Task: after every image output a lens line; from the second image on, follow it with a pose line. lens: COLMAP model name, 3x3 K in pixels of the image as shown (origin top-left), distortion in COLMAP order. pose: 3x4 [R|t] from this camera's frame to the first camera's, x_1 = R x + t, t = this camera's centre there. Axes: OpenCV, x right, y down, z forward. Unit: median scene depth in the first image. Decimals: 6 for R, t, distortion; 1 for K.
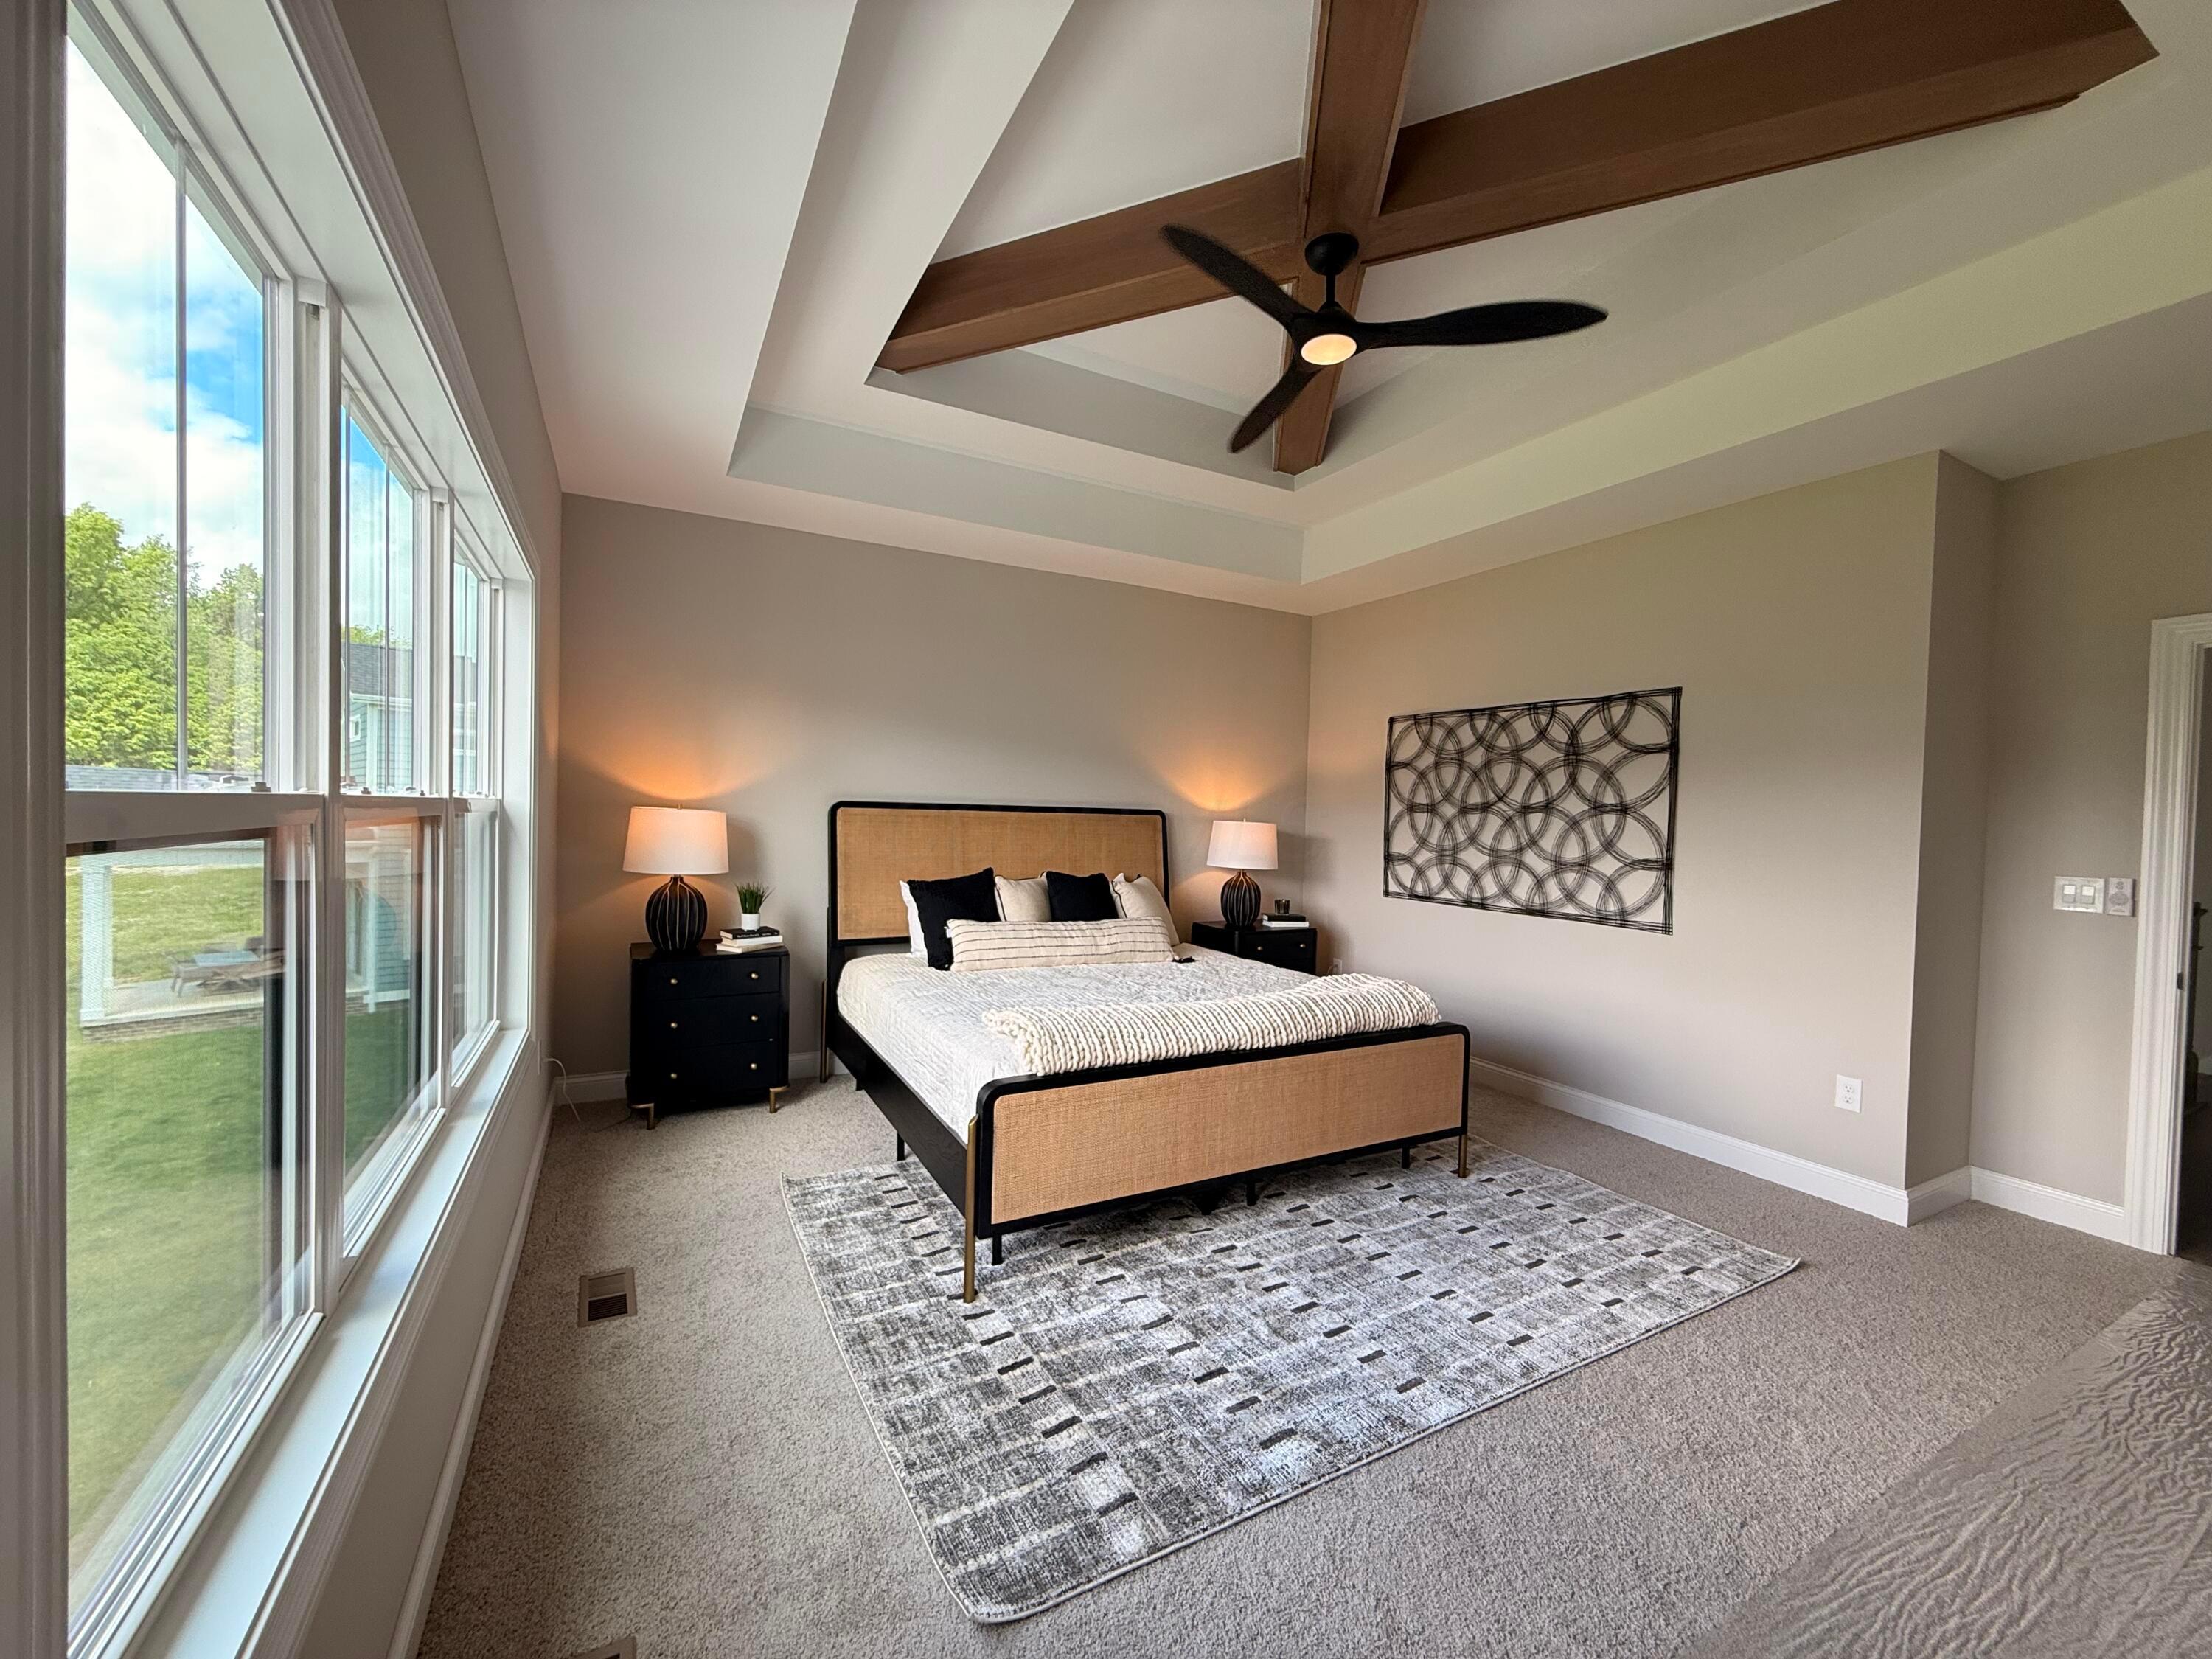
lens RADIAL K [[880.1, 0, 1106.0], [0, 880.1, 829.5], [0, 0, 1]] dist [-0.000001, -0.000100]
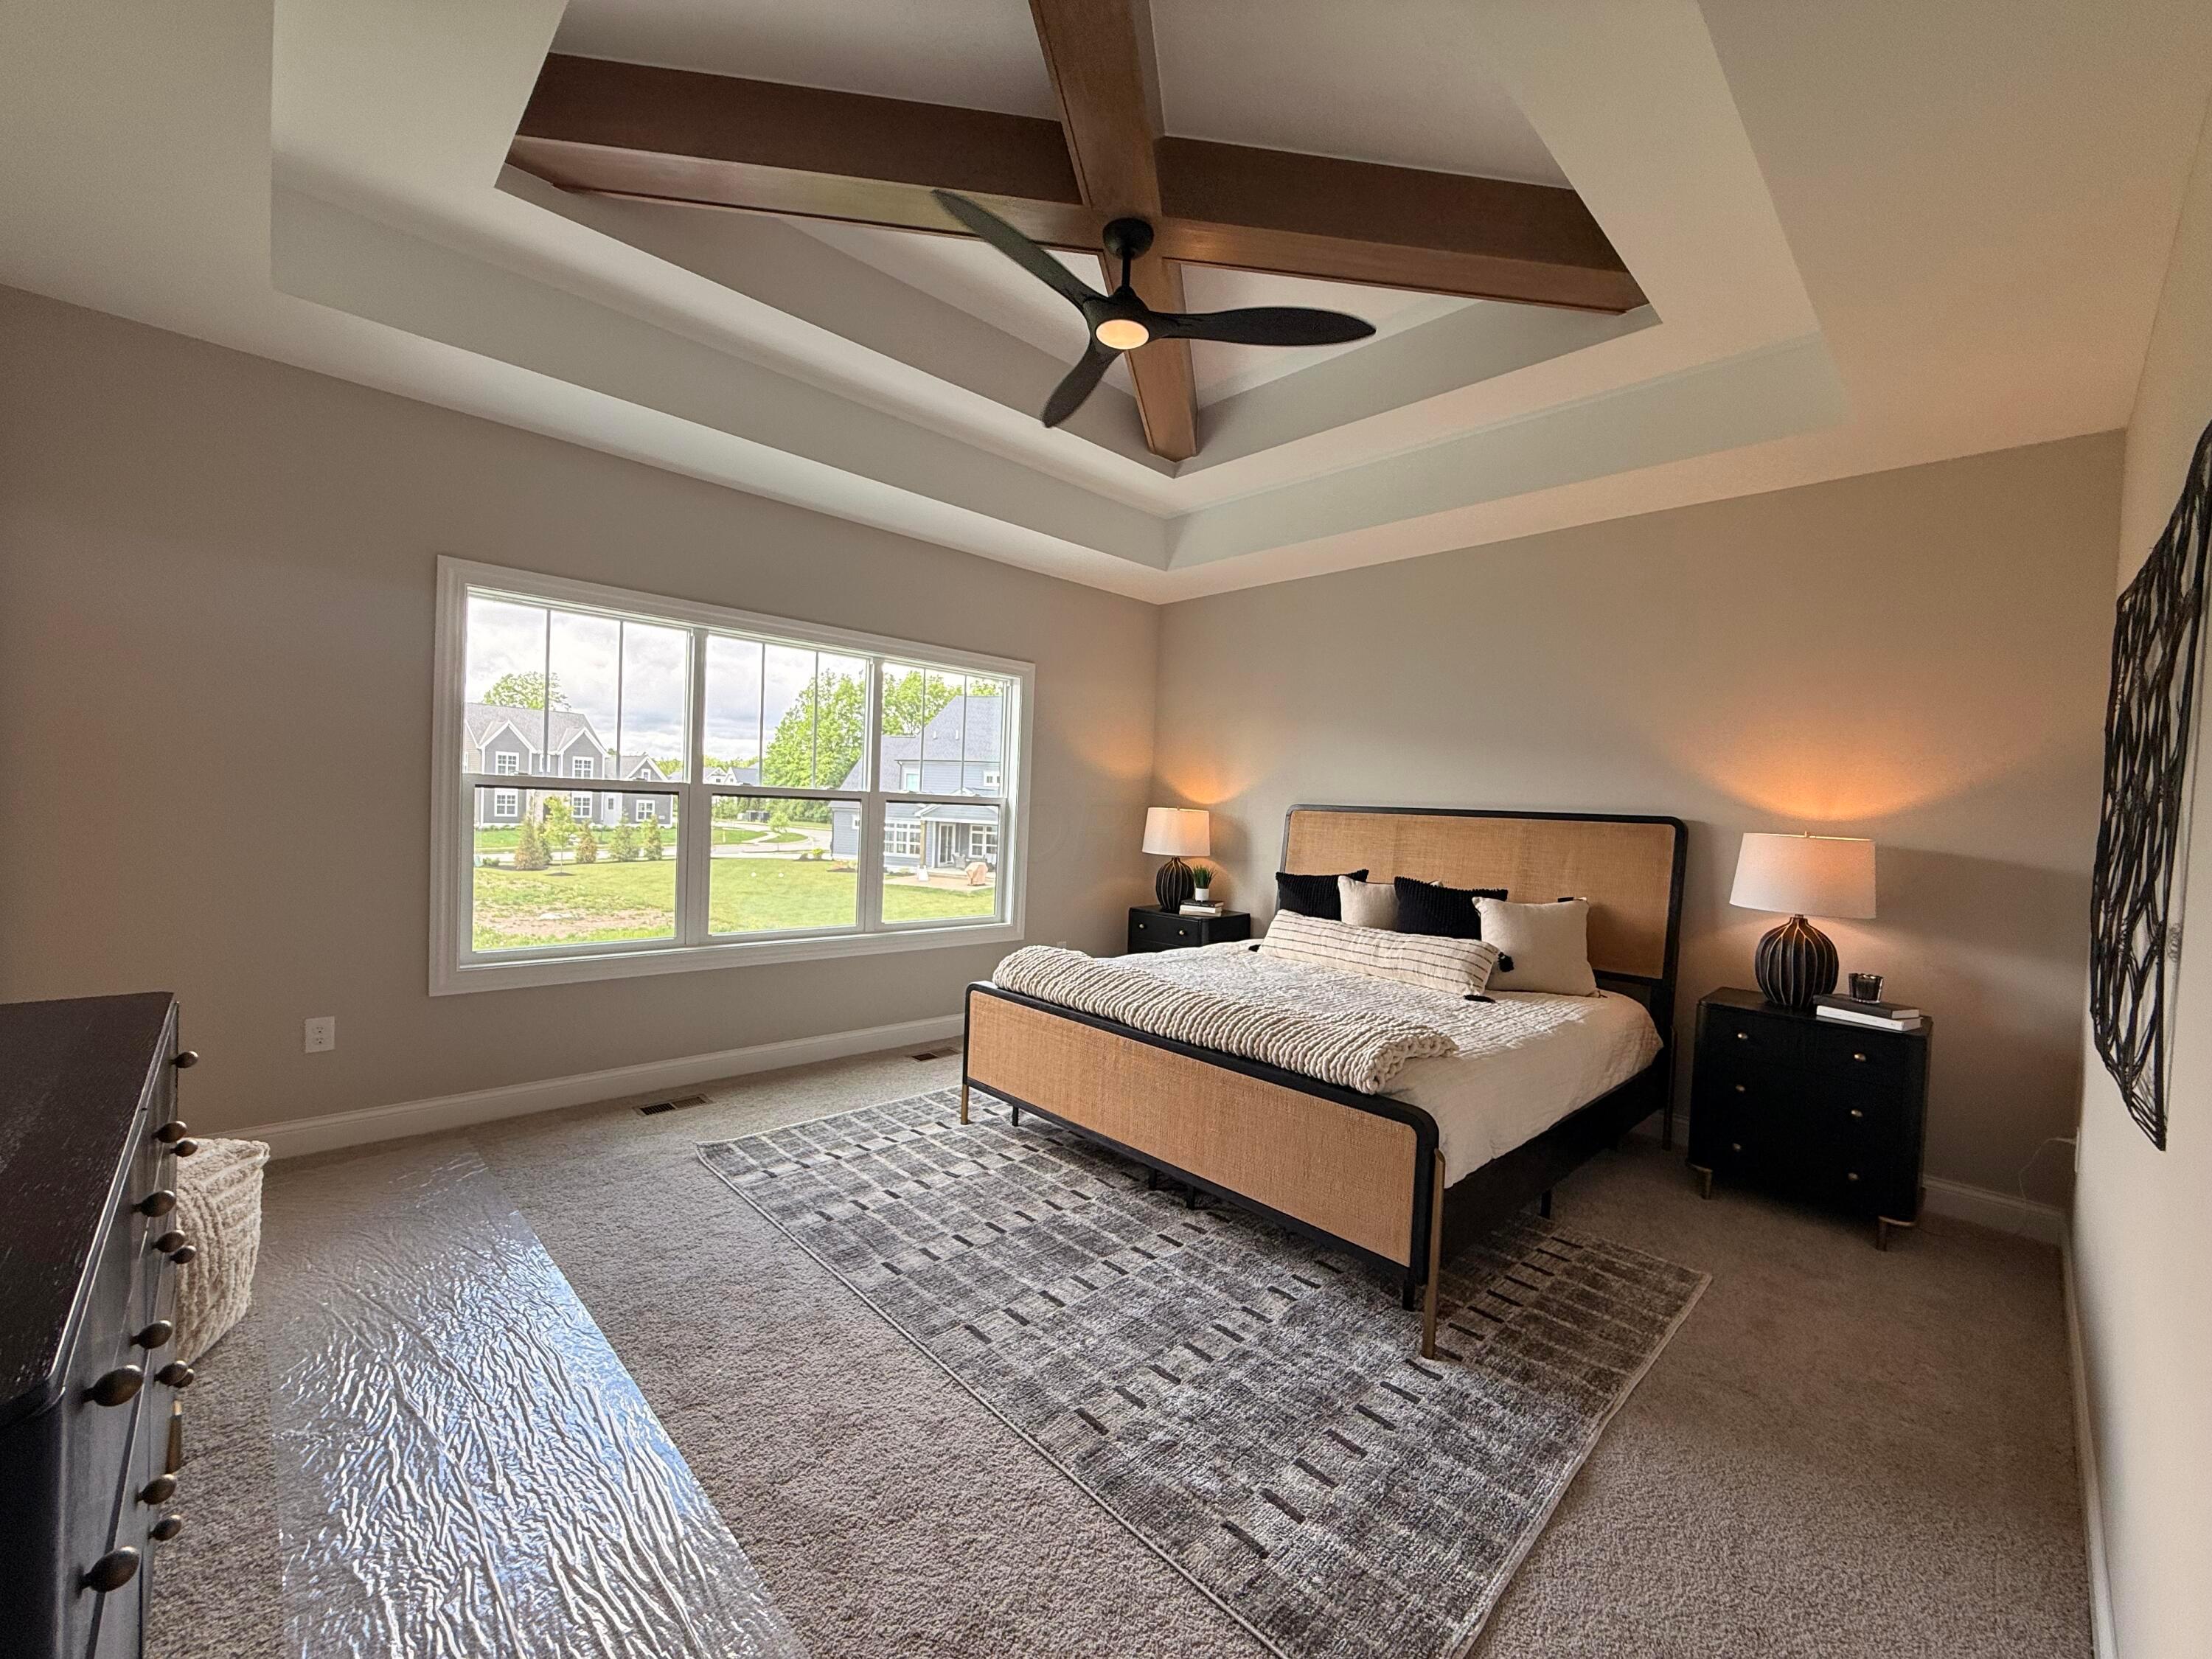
lens RADIAL K [[880.1, 0, 1106.0], [0, 880.1, 829.5], [0, 0, 1]] dist [-0.000001, -0.000100]
pose [[0.269498, 0.009879, -0.962950, 1.229055], [-0.049827, 0.998751, -0.003699, 0.026122], [0.961711, 0.048978, 0.269654, 0.733439]]
